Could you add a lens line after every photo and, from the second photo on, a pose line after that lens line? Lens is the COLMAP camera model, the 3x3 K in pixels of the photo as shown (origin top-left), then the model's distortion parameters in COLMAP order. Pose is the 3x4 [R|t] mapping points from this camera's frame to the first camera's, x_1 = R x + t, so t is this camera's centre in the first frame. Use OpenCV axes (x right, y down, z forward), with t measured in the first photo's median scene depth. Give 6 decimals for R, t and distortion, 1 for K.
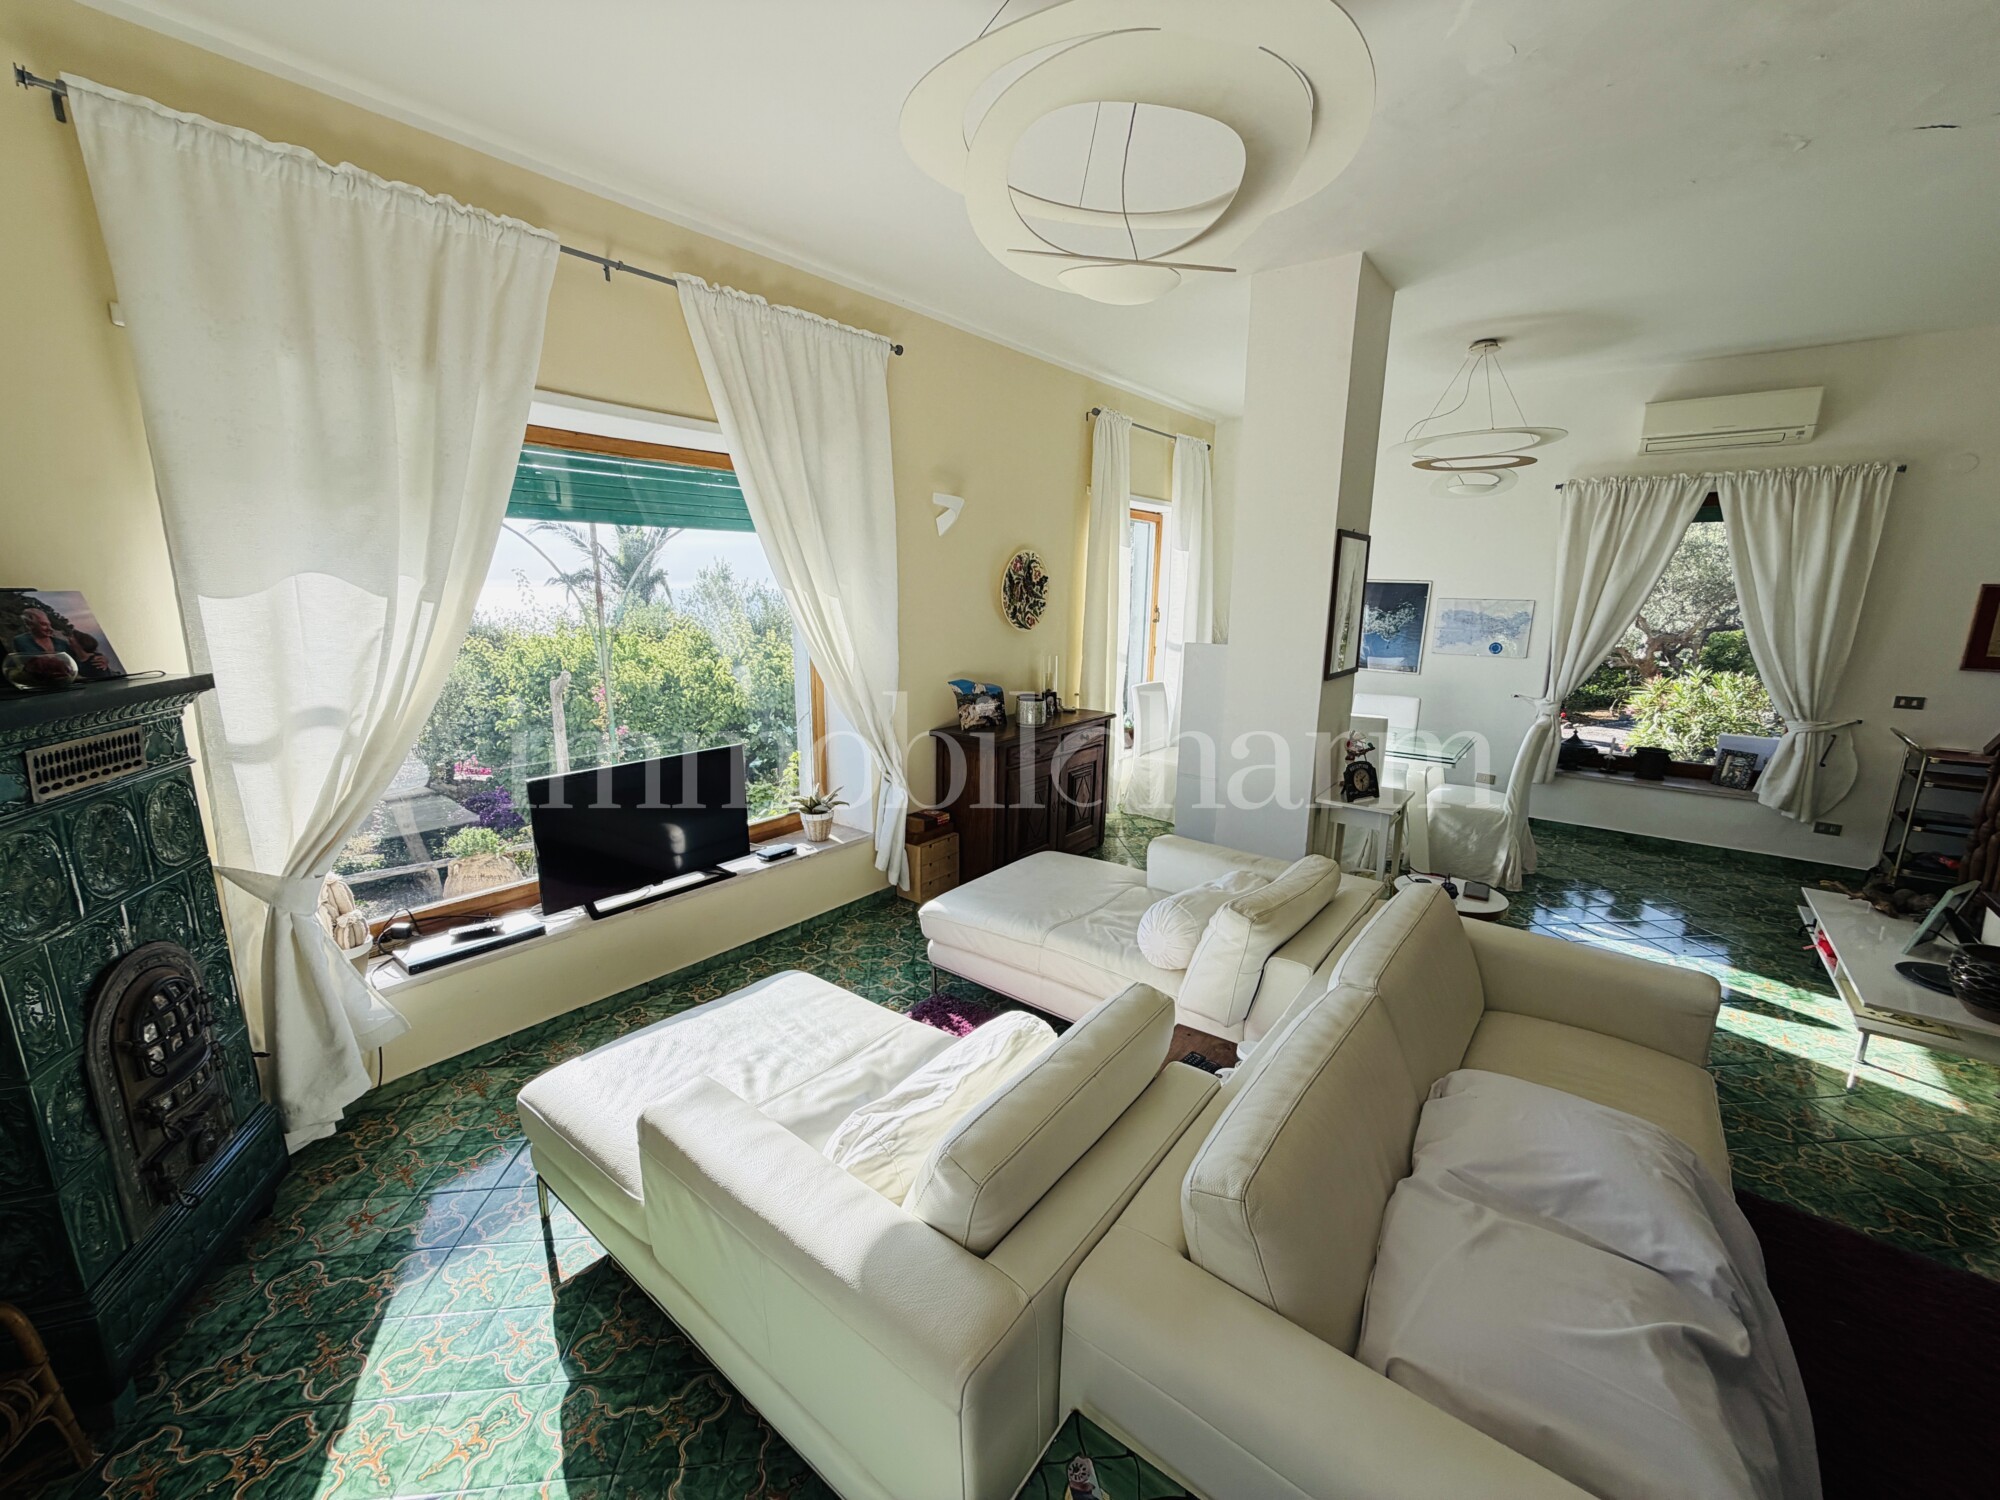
lens RADIAL K [[810.9, 0, 1000.0], [0, 810.9, 750.0], [0, 0, 1]] dist [0.002867, -0.000008]
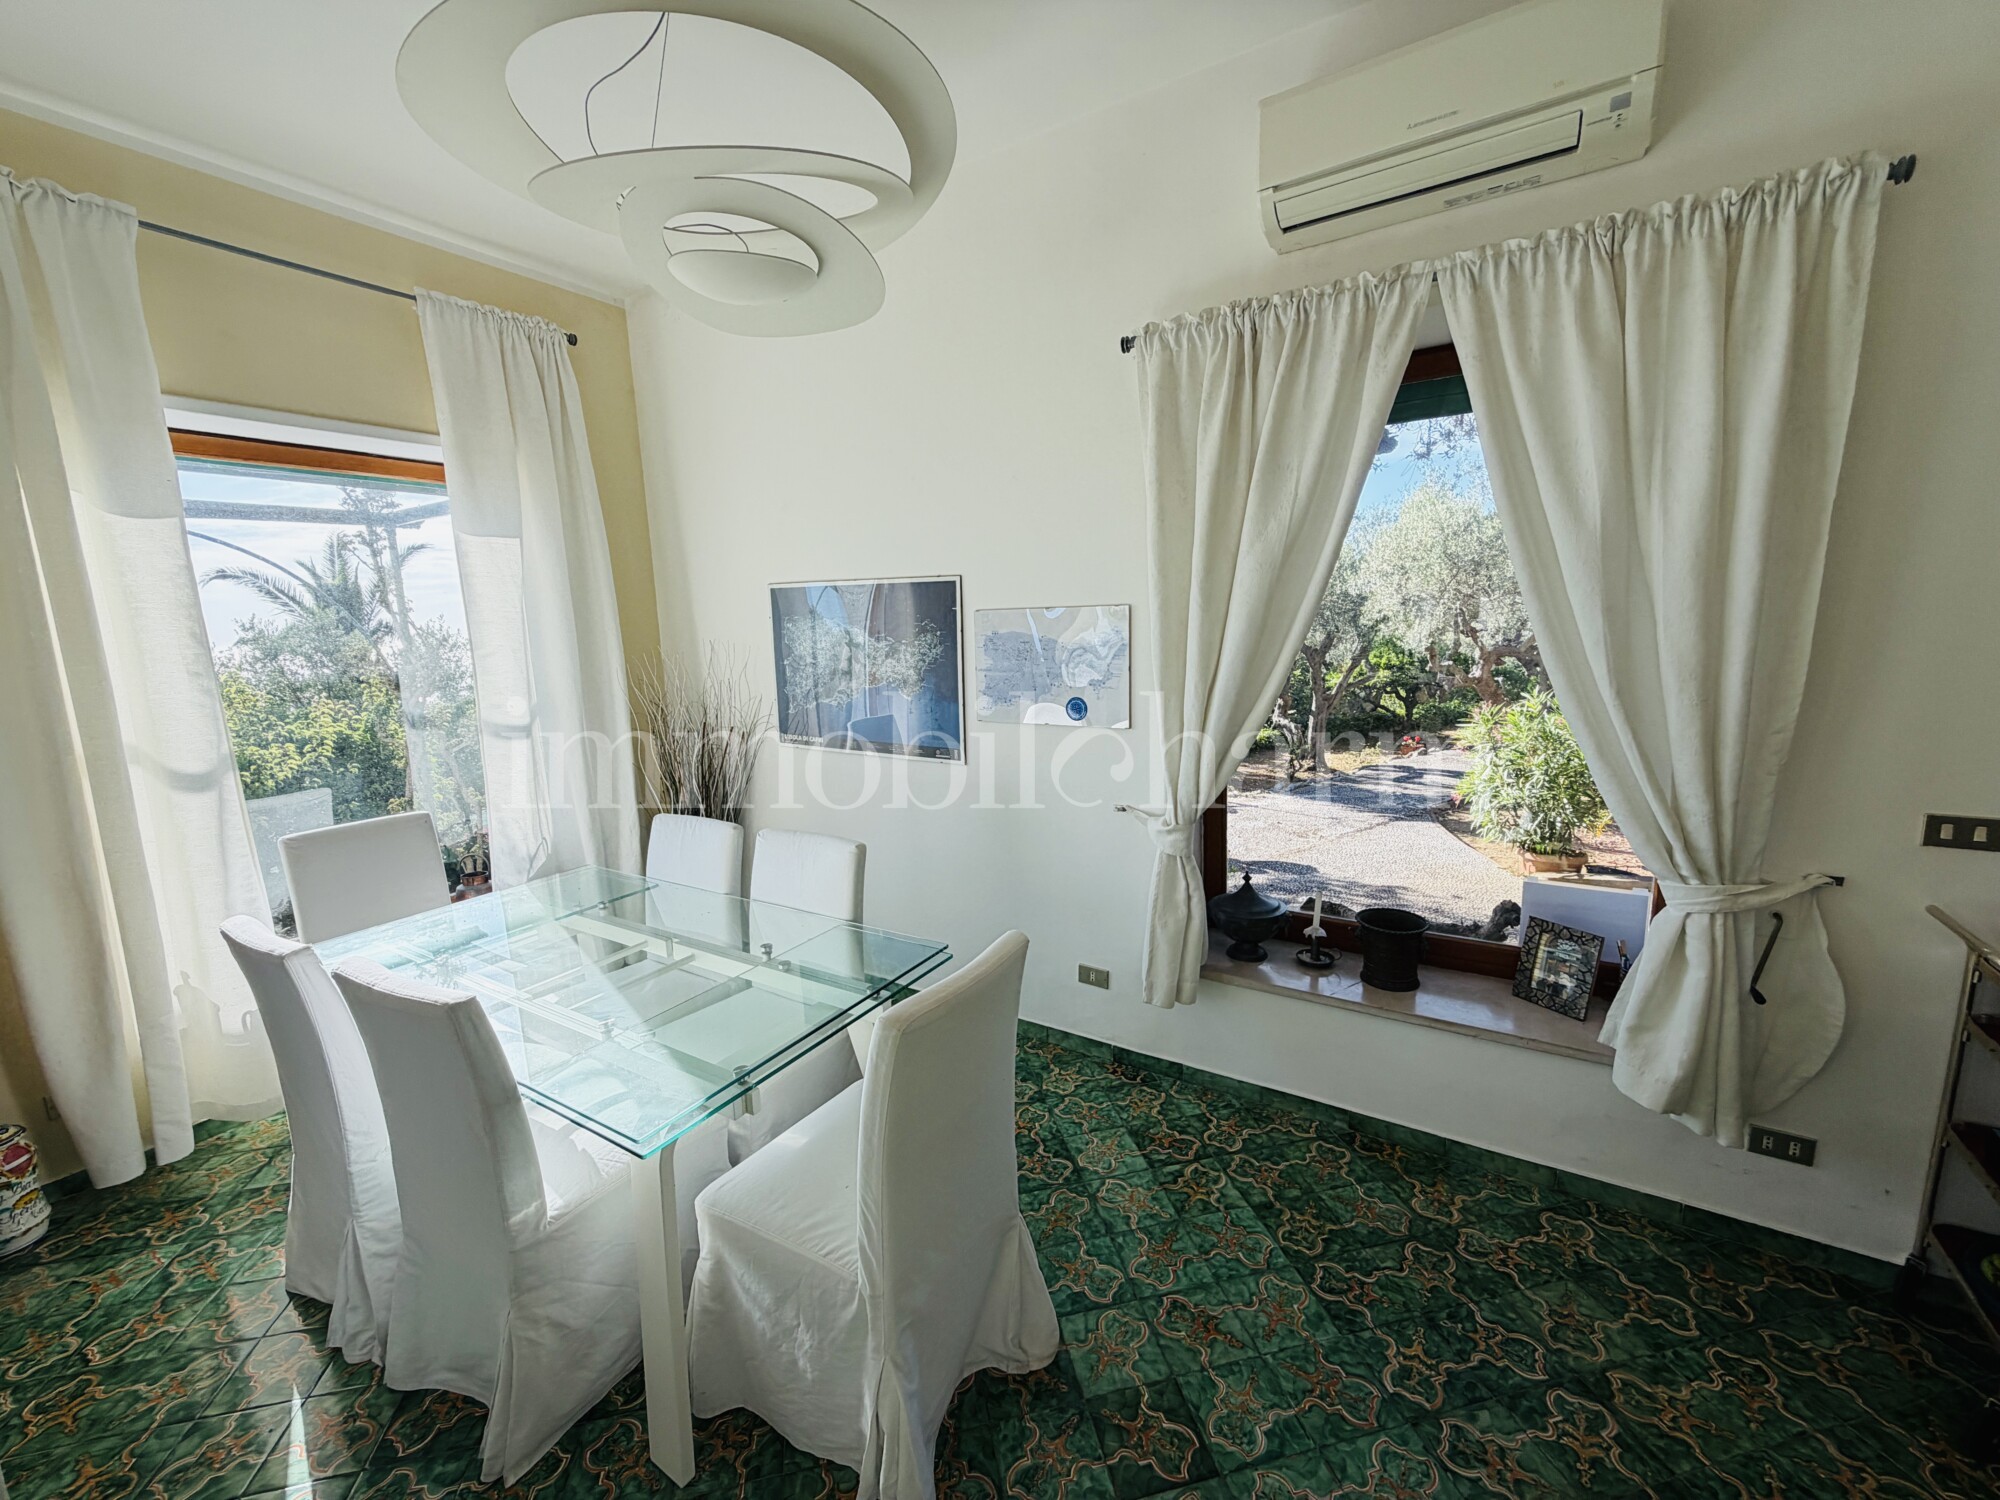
lens RADIAL K [[798.5, 0, 1000.0], [0, 798.5, 750.0], [0, 0, 1]] dist [-0.000624, -0.000154]
pose [[0.993963, -0.057862, 0.093216, 0.621089], [0.062051, 0.997160, -0.042680, -0.101078], [-0.090482, 0.048207, 0.994731, 0.645245]]
